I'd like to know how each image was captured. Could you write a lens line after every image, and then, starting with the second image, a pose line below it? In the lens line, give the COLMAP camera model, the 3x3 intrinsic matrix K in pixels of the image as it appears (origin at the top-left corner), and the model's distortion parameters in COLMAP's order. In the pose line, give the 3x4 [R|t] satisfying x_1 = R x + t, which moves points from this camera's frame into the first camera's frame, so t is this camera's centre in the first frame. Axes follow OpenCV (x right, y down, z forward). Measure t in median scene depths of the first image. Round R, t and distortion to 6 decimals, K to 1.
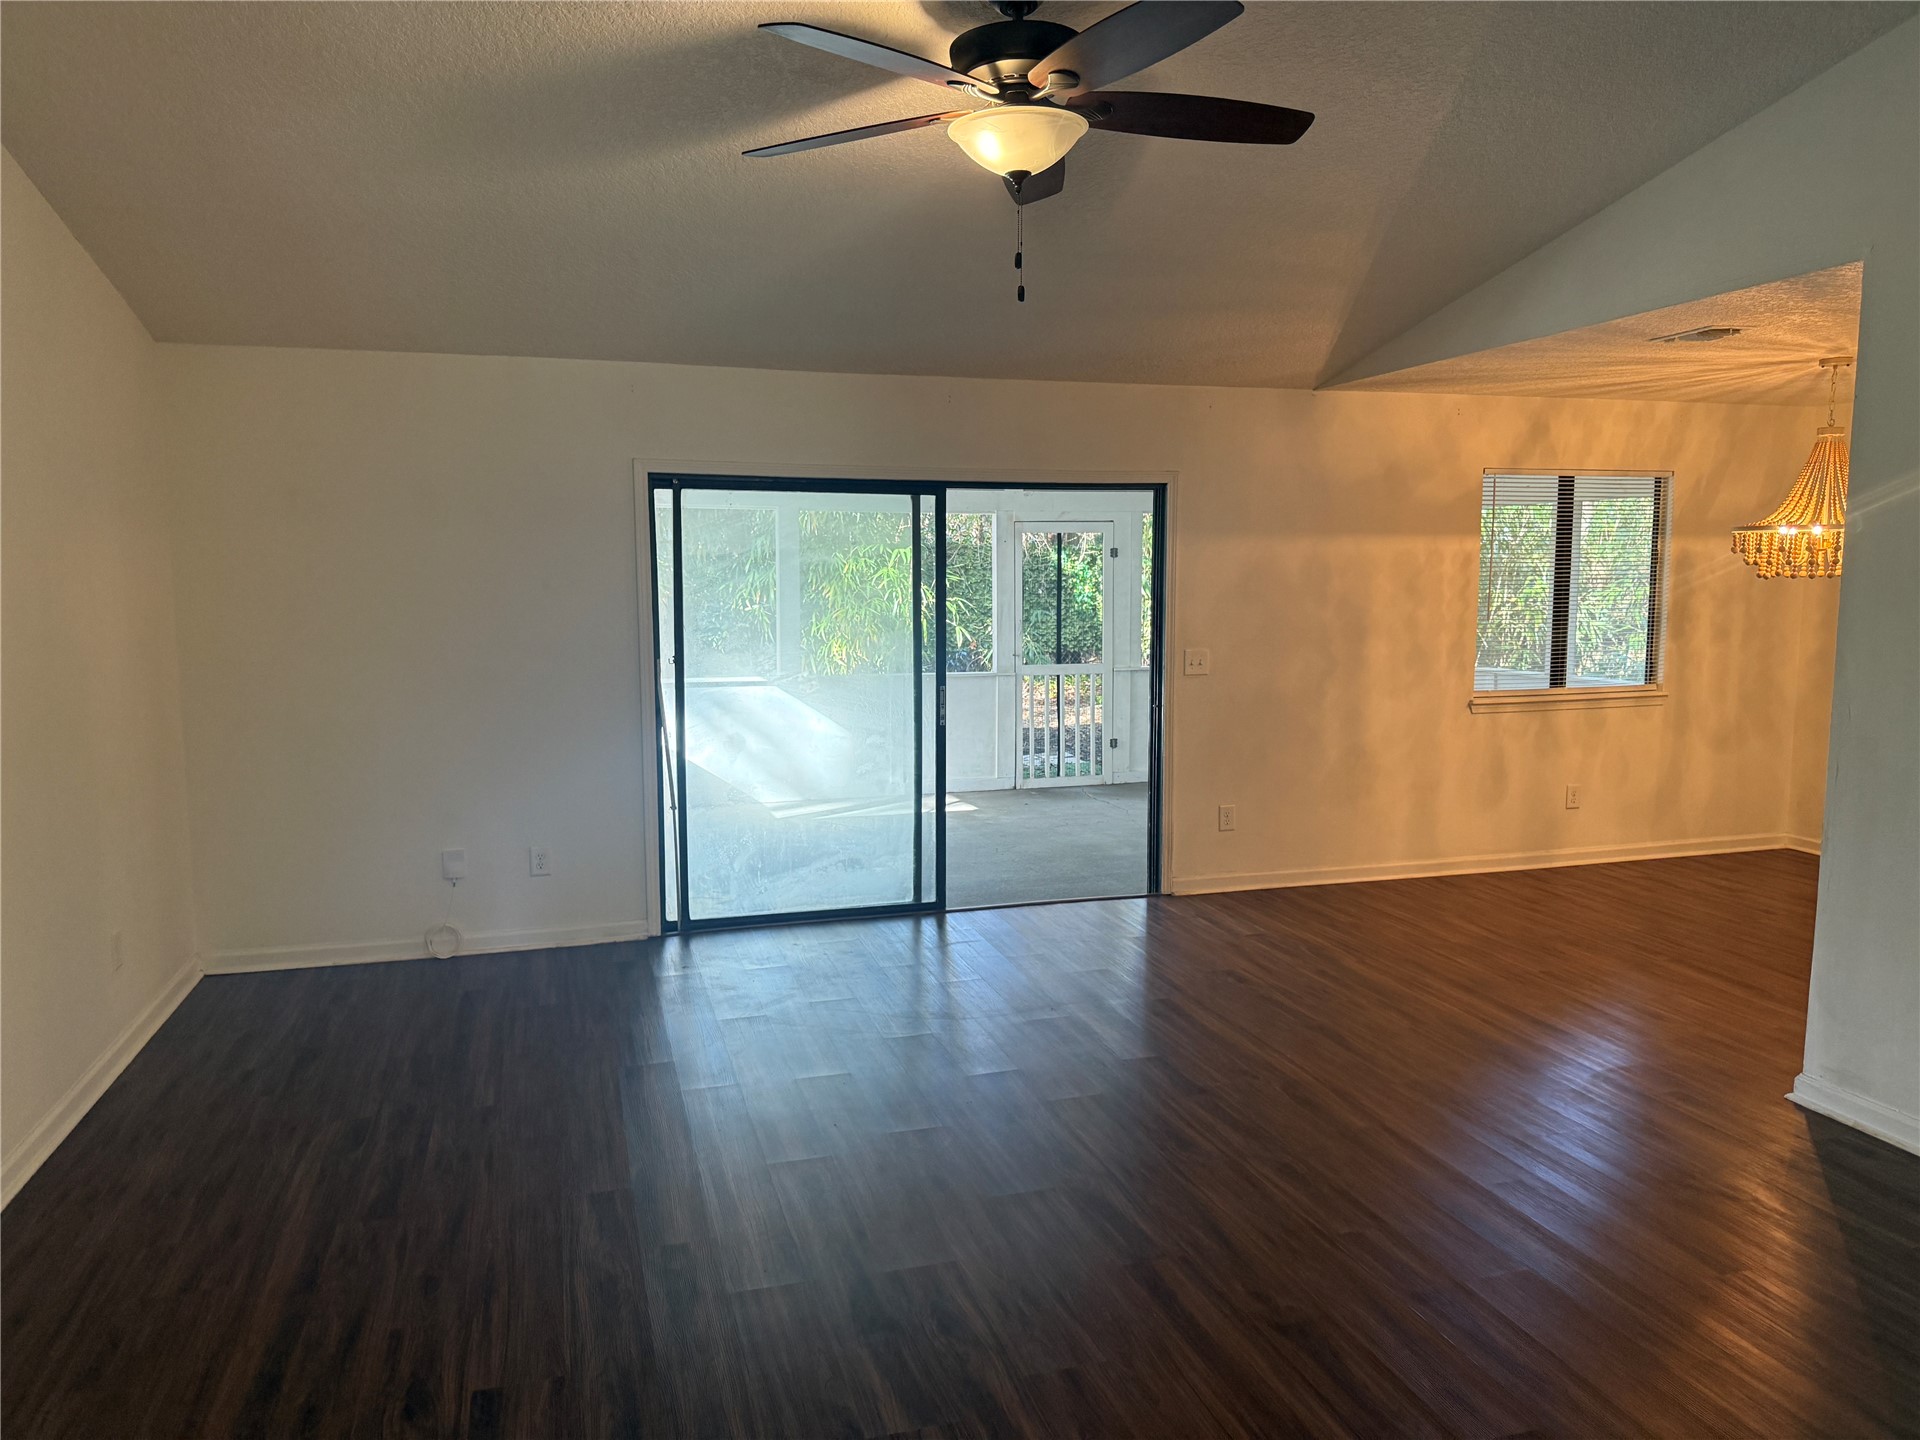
lens RADIAL K [[1341.4, 0, 960.0], [0, 1341.4, 720.0], [0, 0, 1]] dist [0.002913, -0.004699]
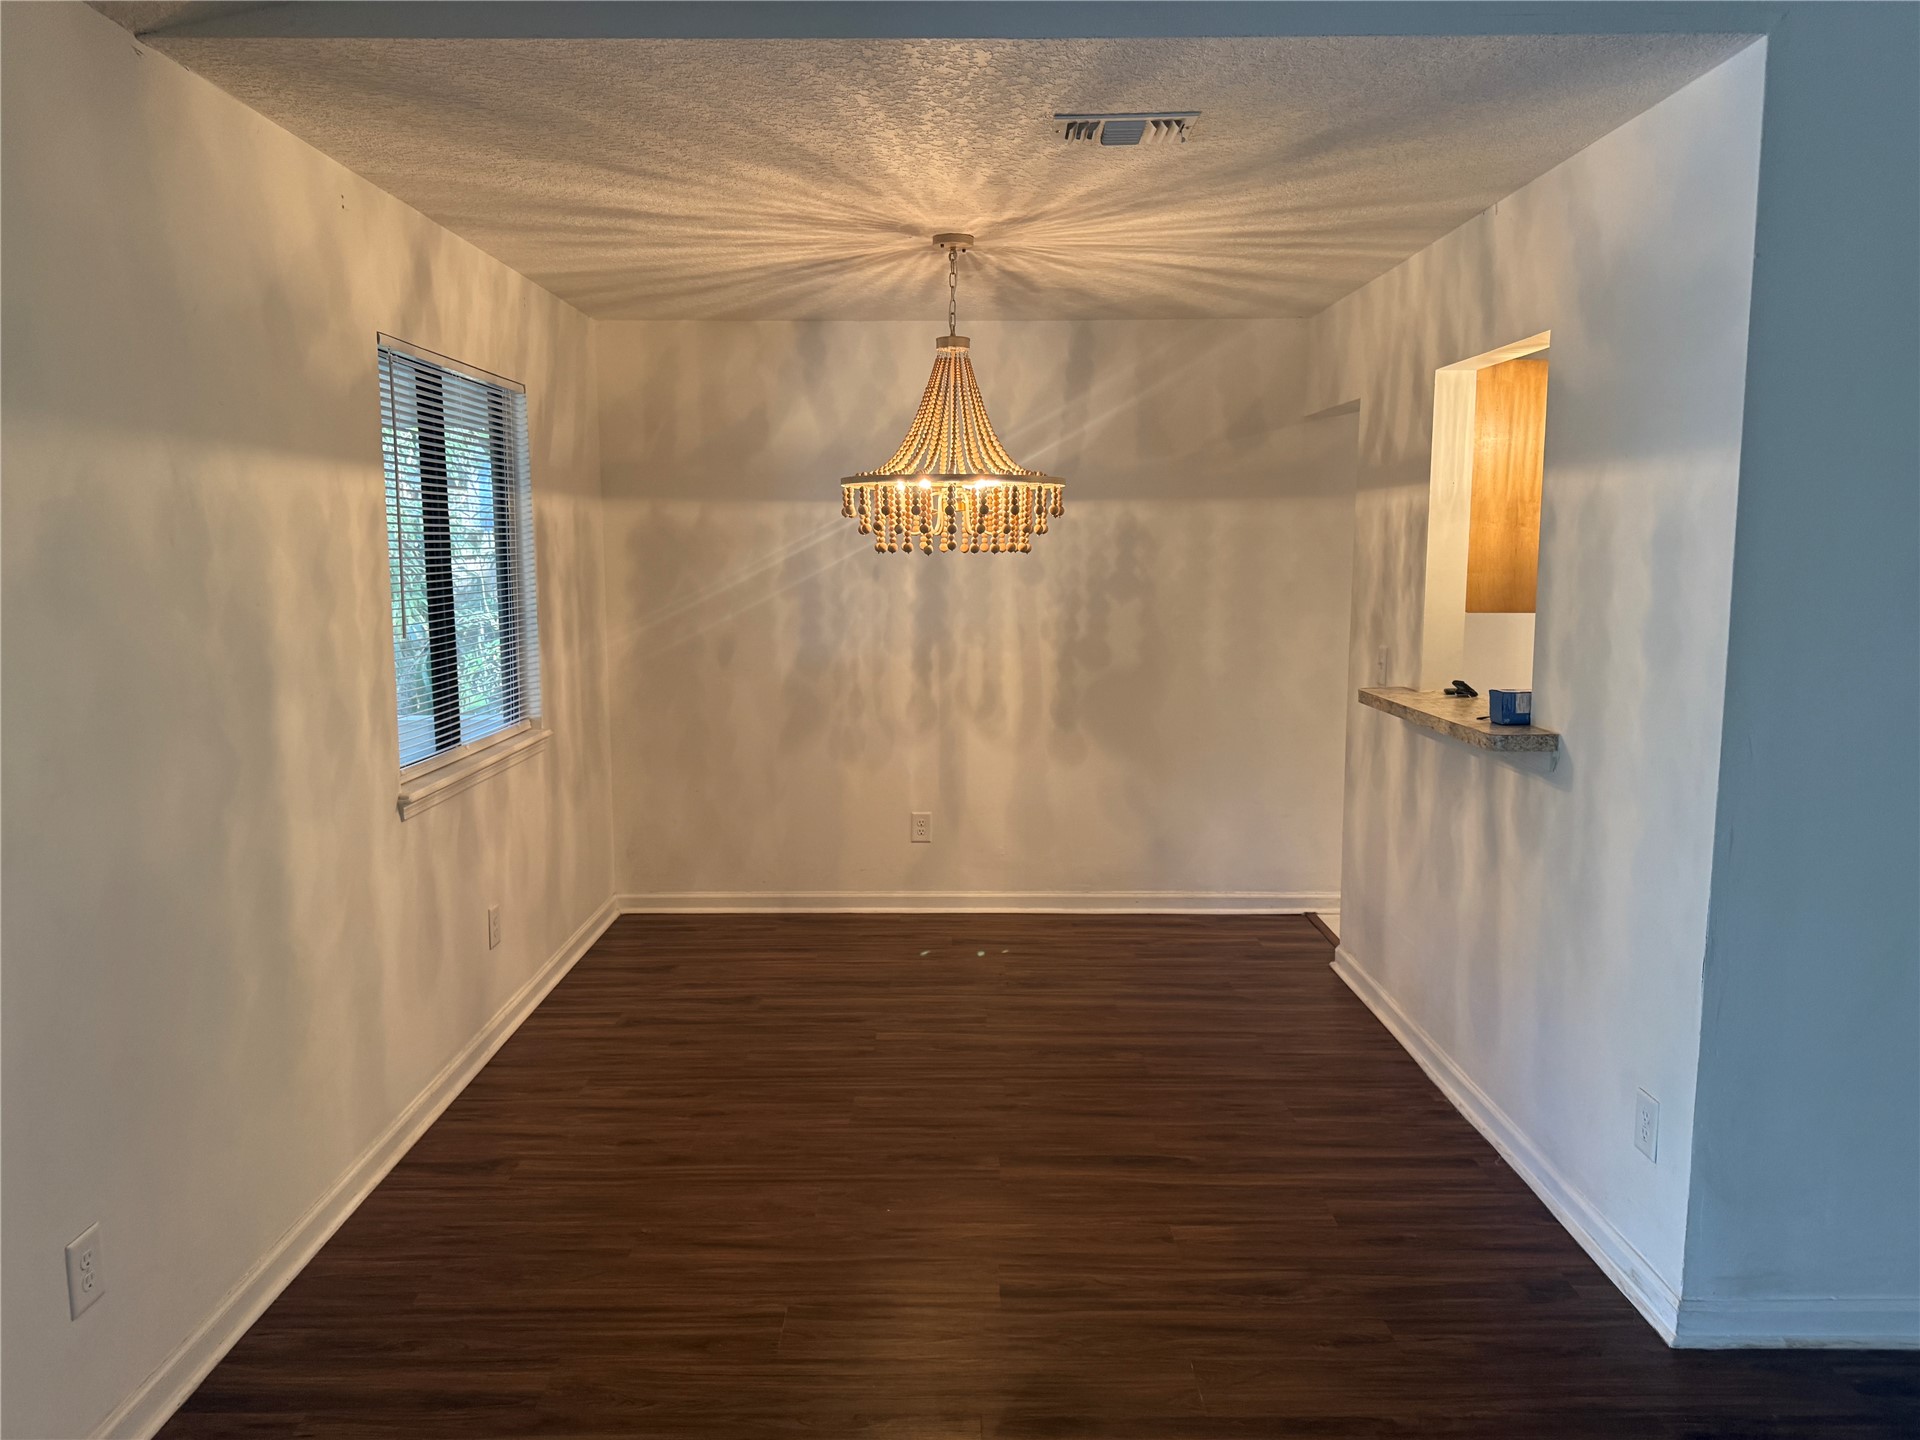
lens RADIAL K [[1341.4, 0, 960.0], [0, 1341.4, 720.0], [0, 0, 1]] dist [0.002913, -0.004699]
pose [[0.286770, -0.115569, 0.951003, -0.036364], [0.105911, 0.990436, 0.088425, -0.063332], [-0.952127, 0.075364, 0.296267, 0.625010]]
